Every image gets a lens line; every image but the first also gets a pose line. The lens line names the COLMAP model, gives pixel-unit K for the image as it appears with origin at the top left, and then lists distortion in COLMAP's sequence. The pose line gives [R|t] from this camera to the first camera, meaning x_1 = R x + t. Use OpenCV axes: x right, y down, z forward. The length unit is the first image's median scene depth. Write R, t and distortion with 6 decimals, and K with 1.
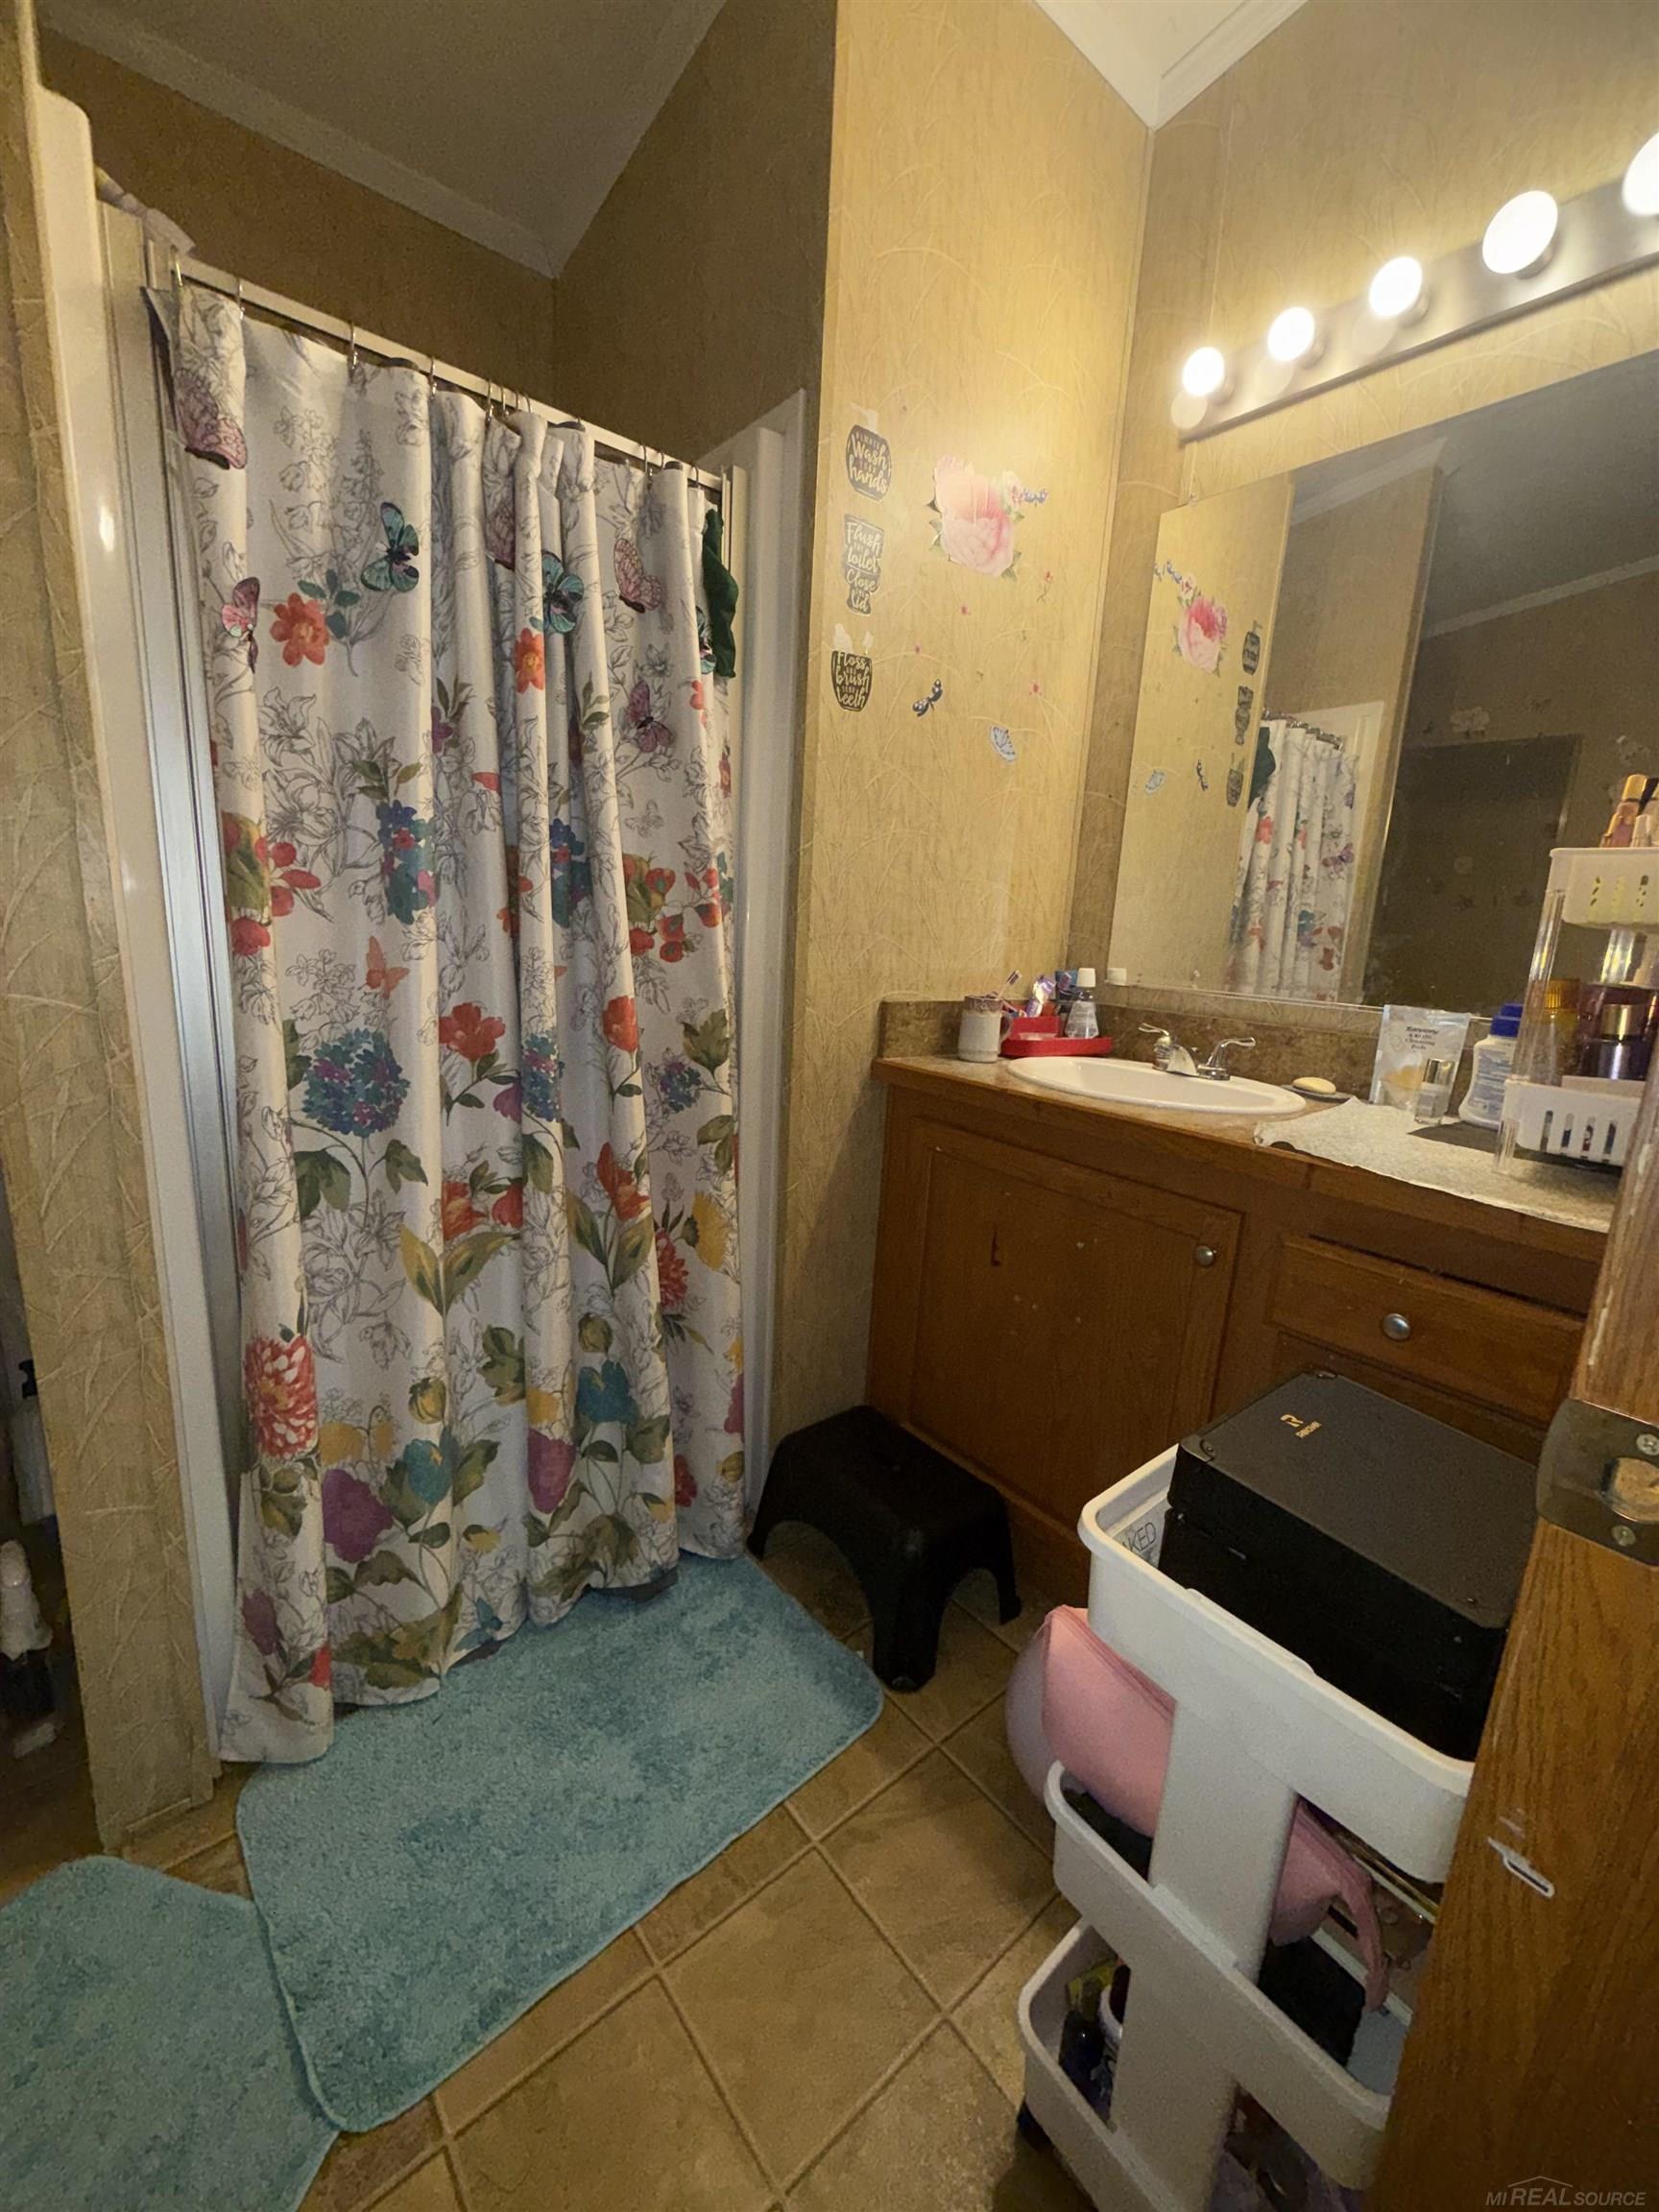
lens RADIAL K [[877.4, 0, 830.7], [0, 877.4, 1104.7], [0, 0, 1]] dist [-0.000272, -0.000405]
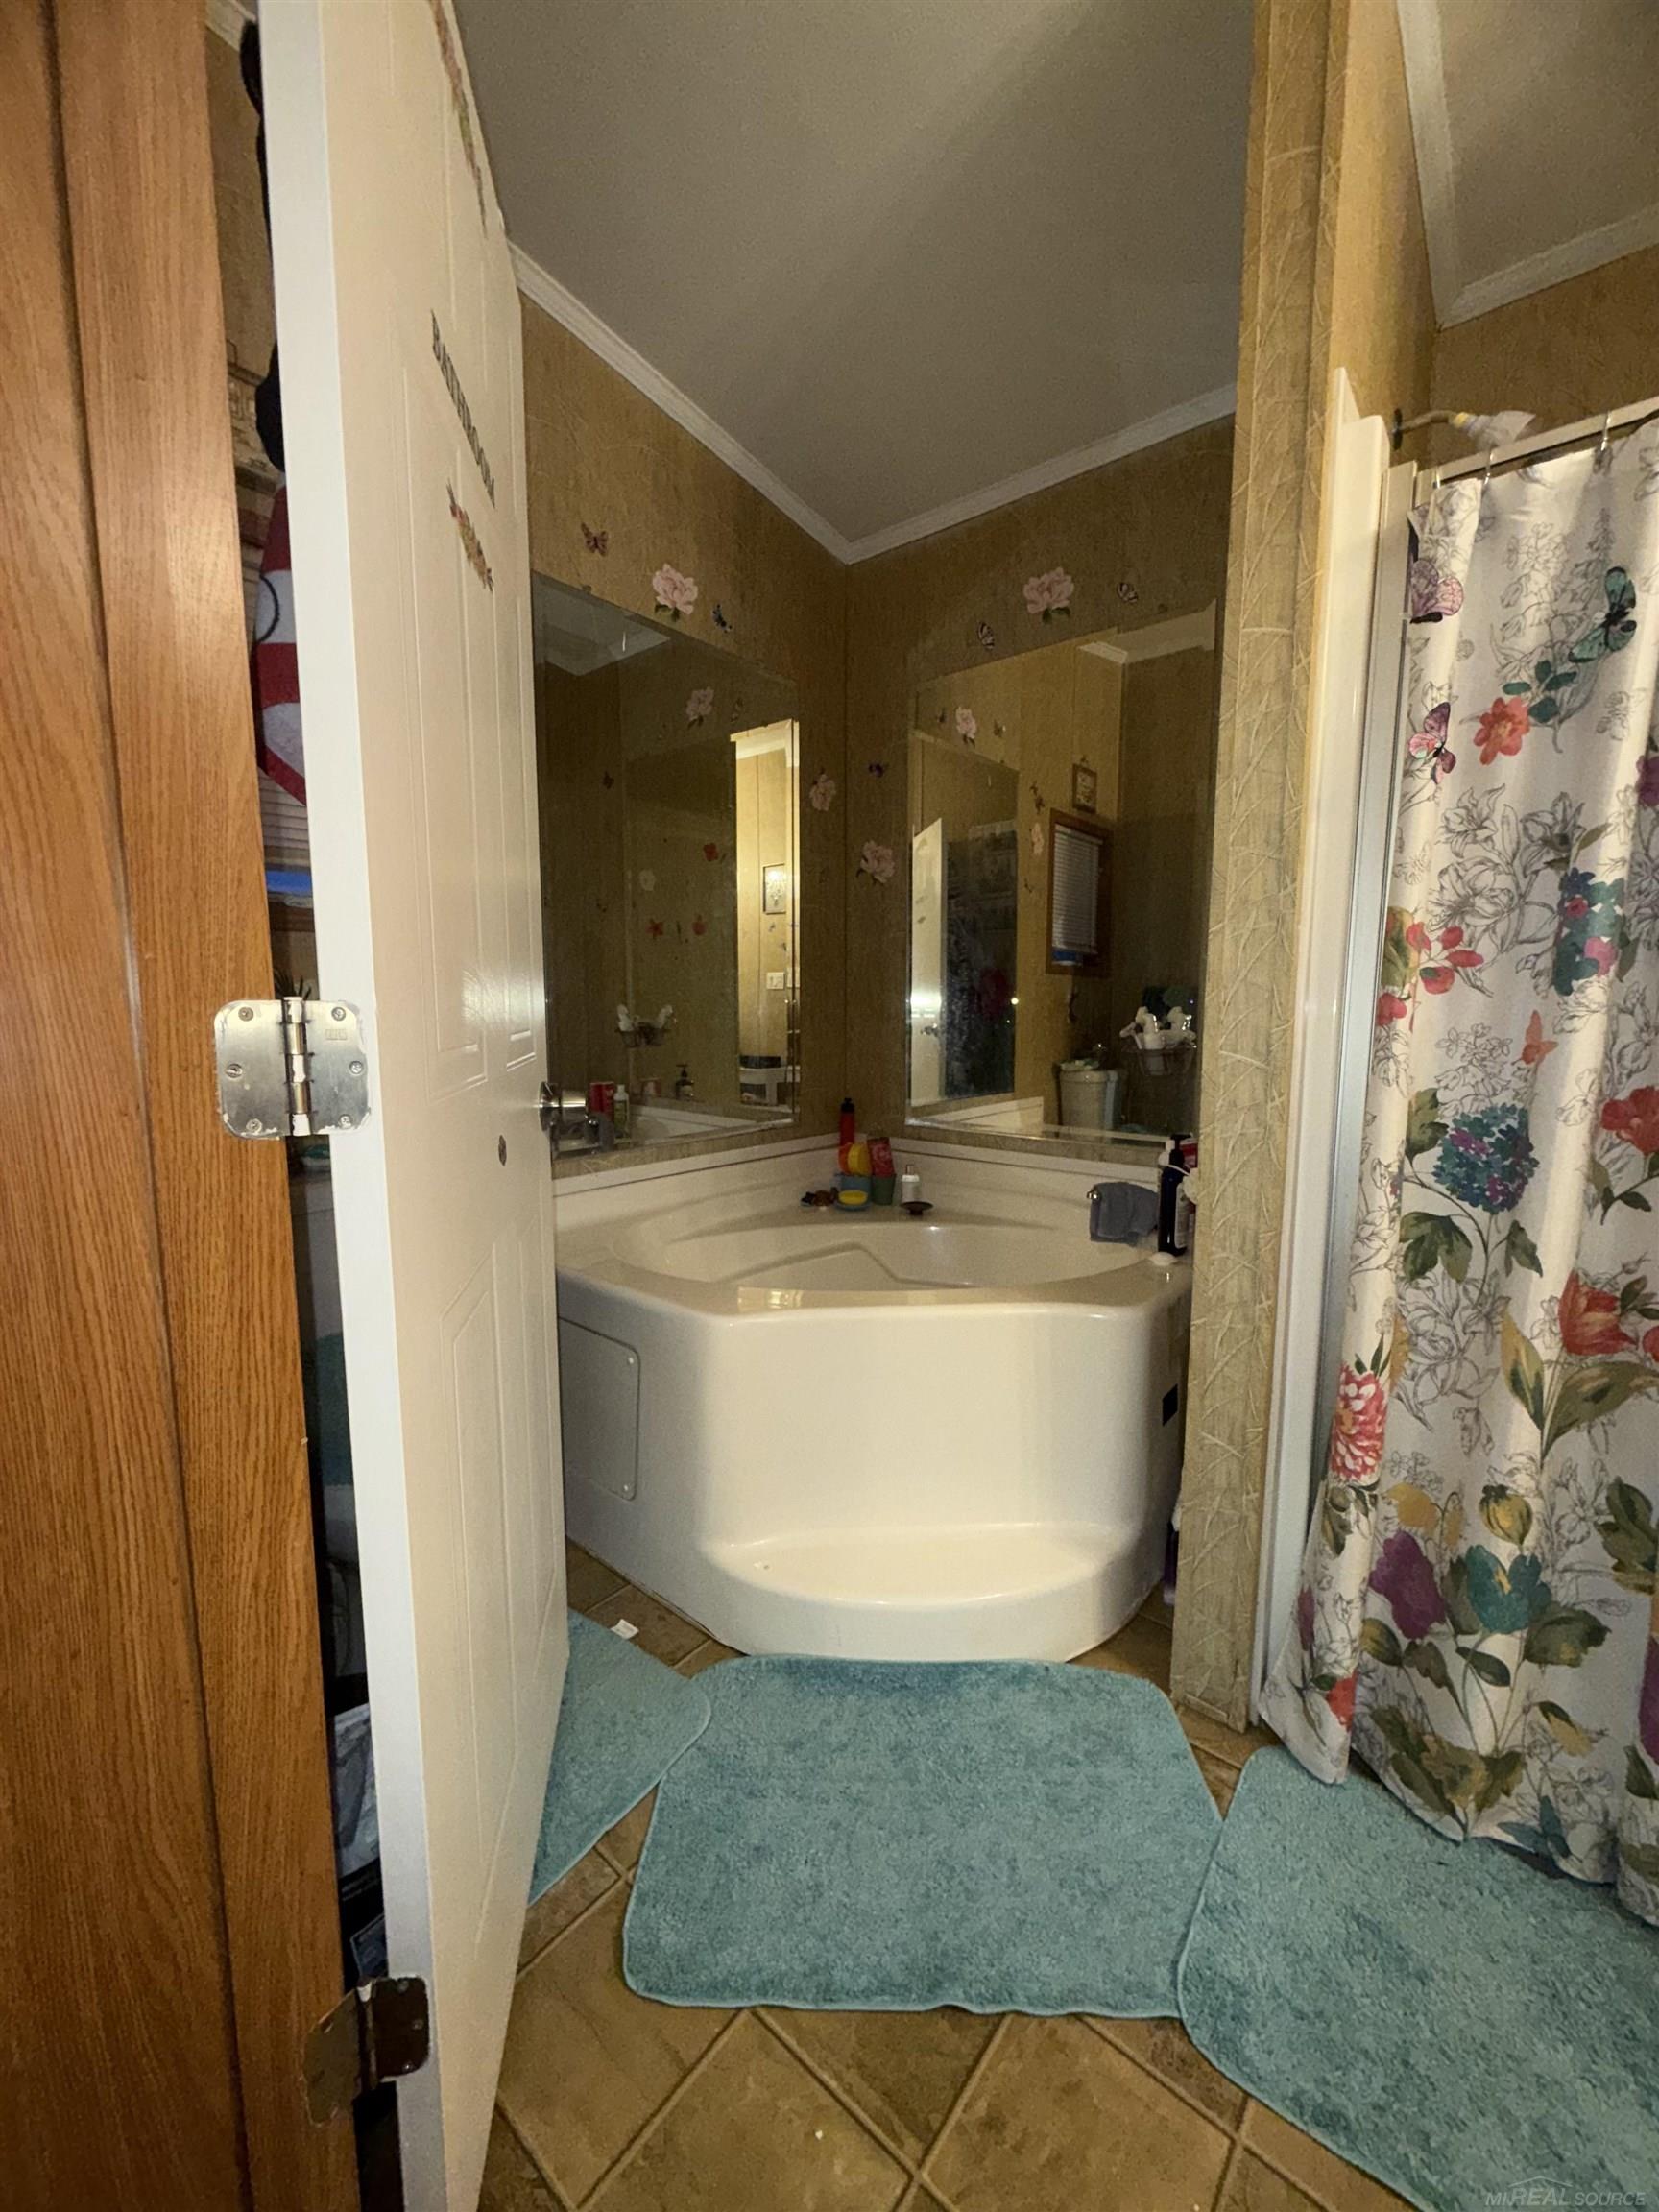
lens RADIAL K [[877.4, 0, 827.3], [0, 877.4, 1105.5], [0, 0, 1]] dist [-0.000272, -0.000405]
pose [[0.180804, 0.067725, -0.981185, 0.297934], [-0.195880, 0.980120, 0.031557, 0.034524], [0.963816, 0.186489, 0.190476, 0.077433]]
